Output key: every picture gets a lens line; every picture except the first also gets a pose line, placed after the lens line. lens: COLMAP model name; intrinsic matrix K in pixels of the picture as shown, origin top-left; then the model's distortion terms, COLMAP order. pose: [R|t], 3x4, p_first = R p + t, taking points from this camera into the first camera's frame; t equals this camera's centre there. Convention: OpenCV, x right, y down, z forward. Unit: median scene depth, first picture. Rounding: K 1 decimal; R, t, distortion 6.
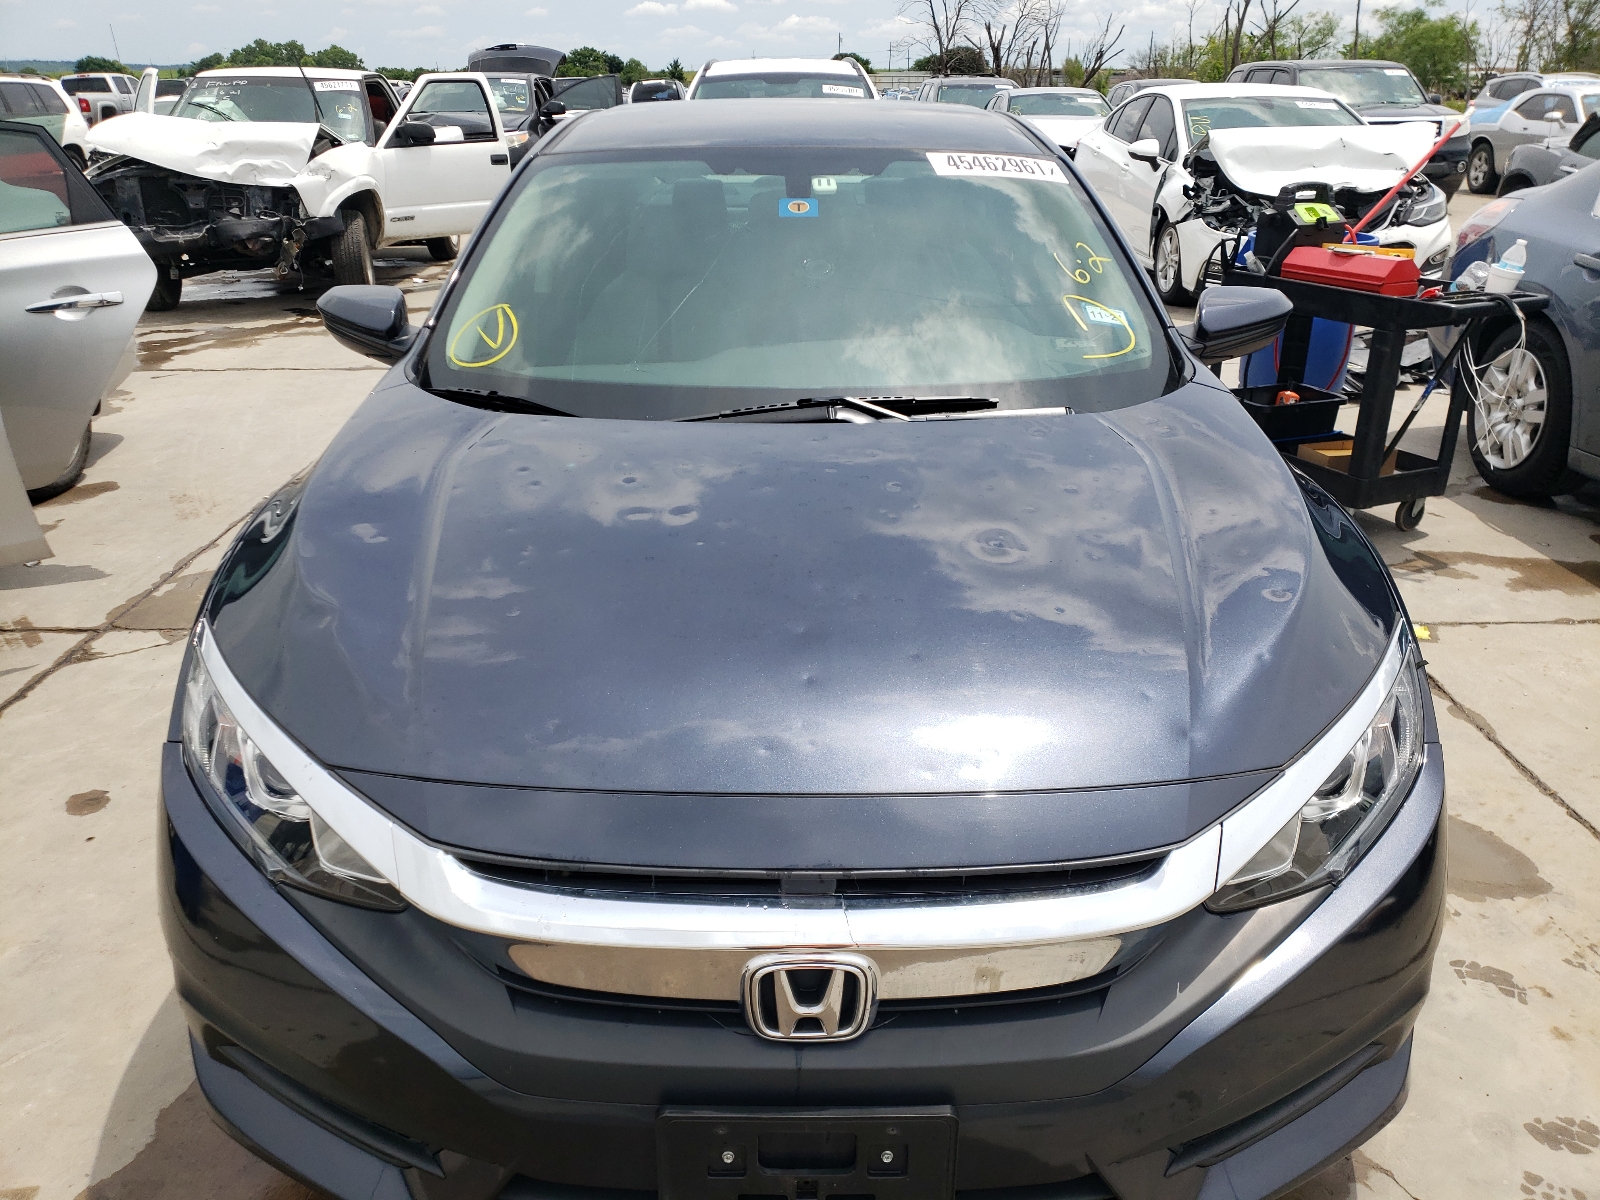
lens RADIAL K [[1232.3, 0, 805.9], [0, 1232.3, 602.8], [0, 0, 1]] dist [0.013458, -0.008140]
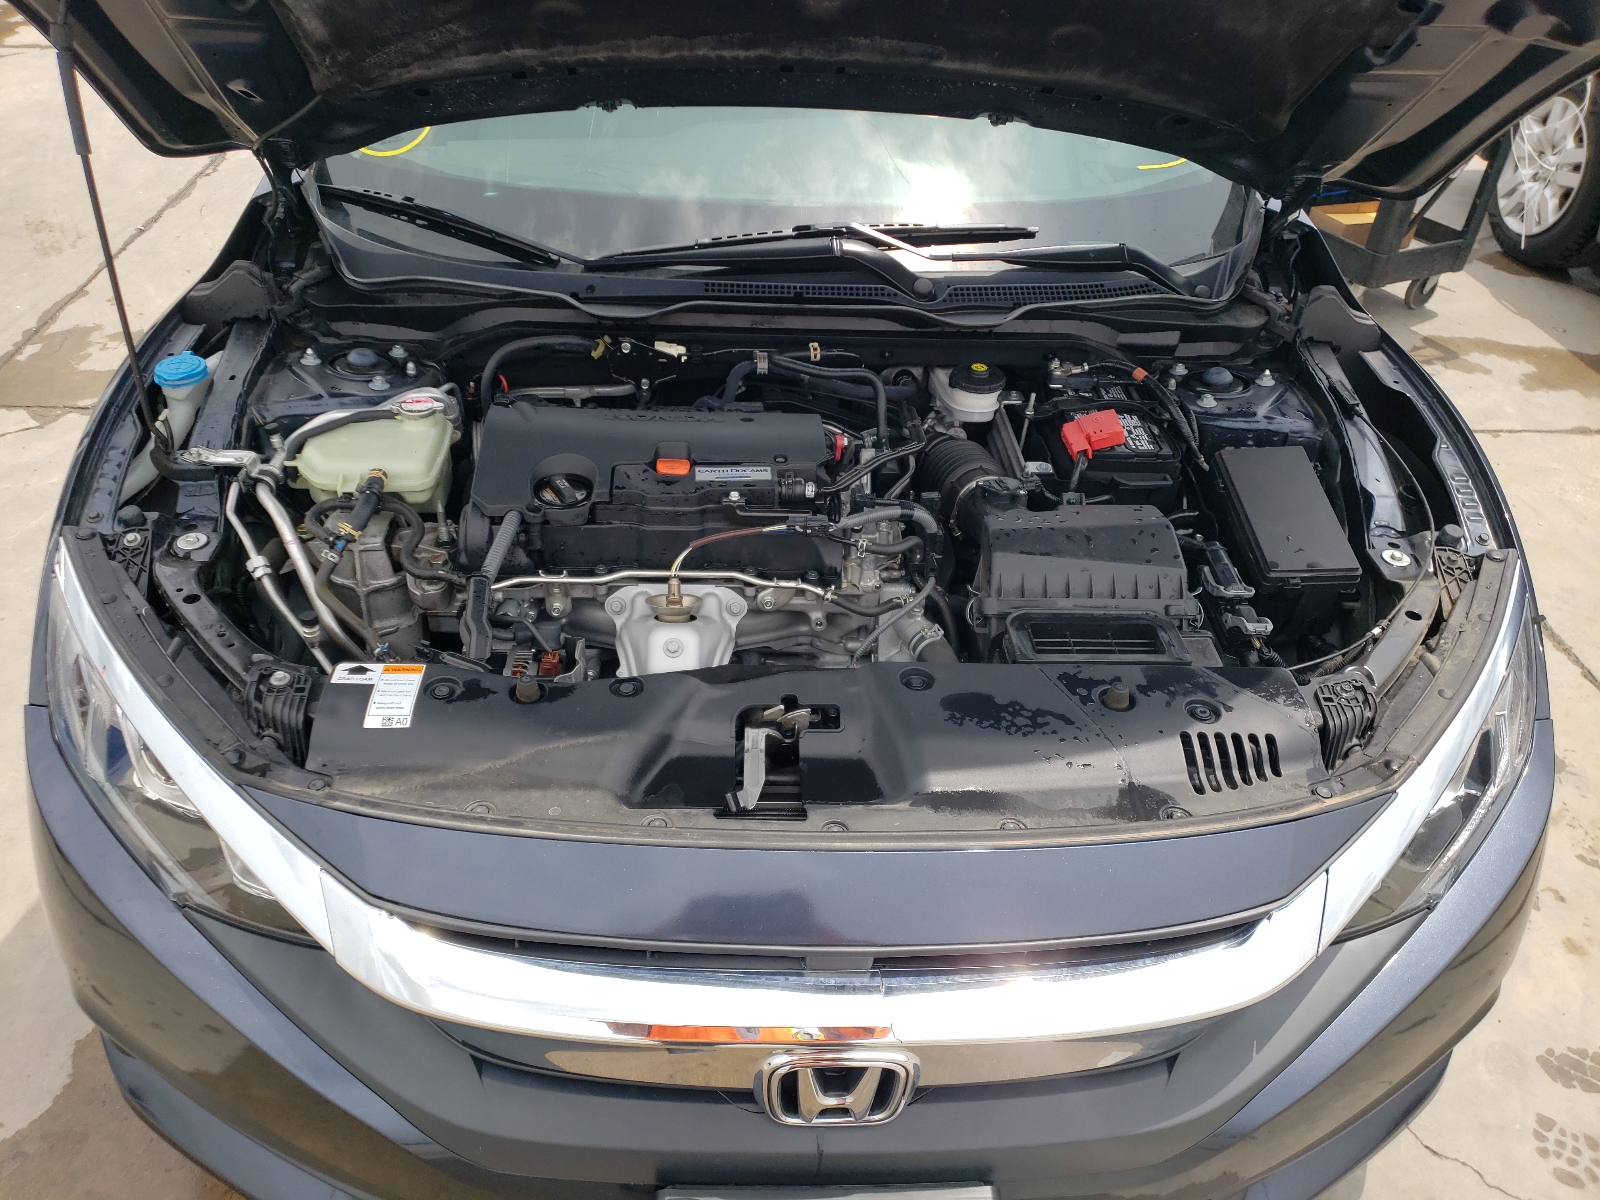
lens RADIAL K [[1232.3, 0, 790.0], [0, 1232.3, 598.6], [0, 0, 1]] dist [0.013458, -0.008140]
pose [[0.998577, 0.014350, 0.051357, -0.025742], [-0.026437, 0.969637, 0.243115, -0.068996], [-0.046309, -0.244127, 0.968637, 0.088856]]
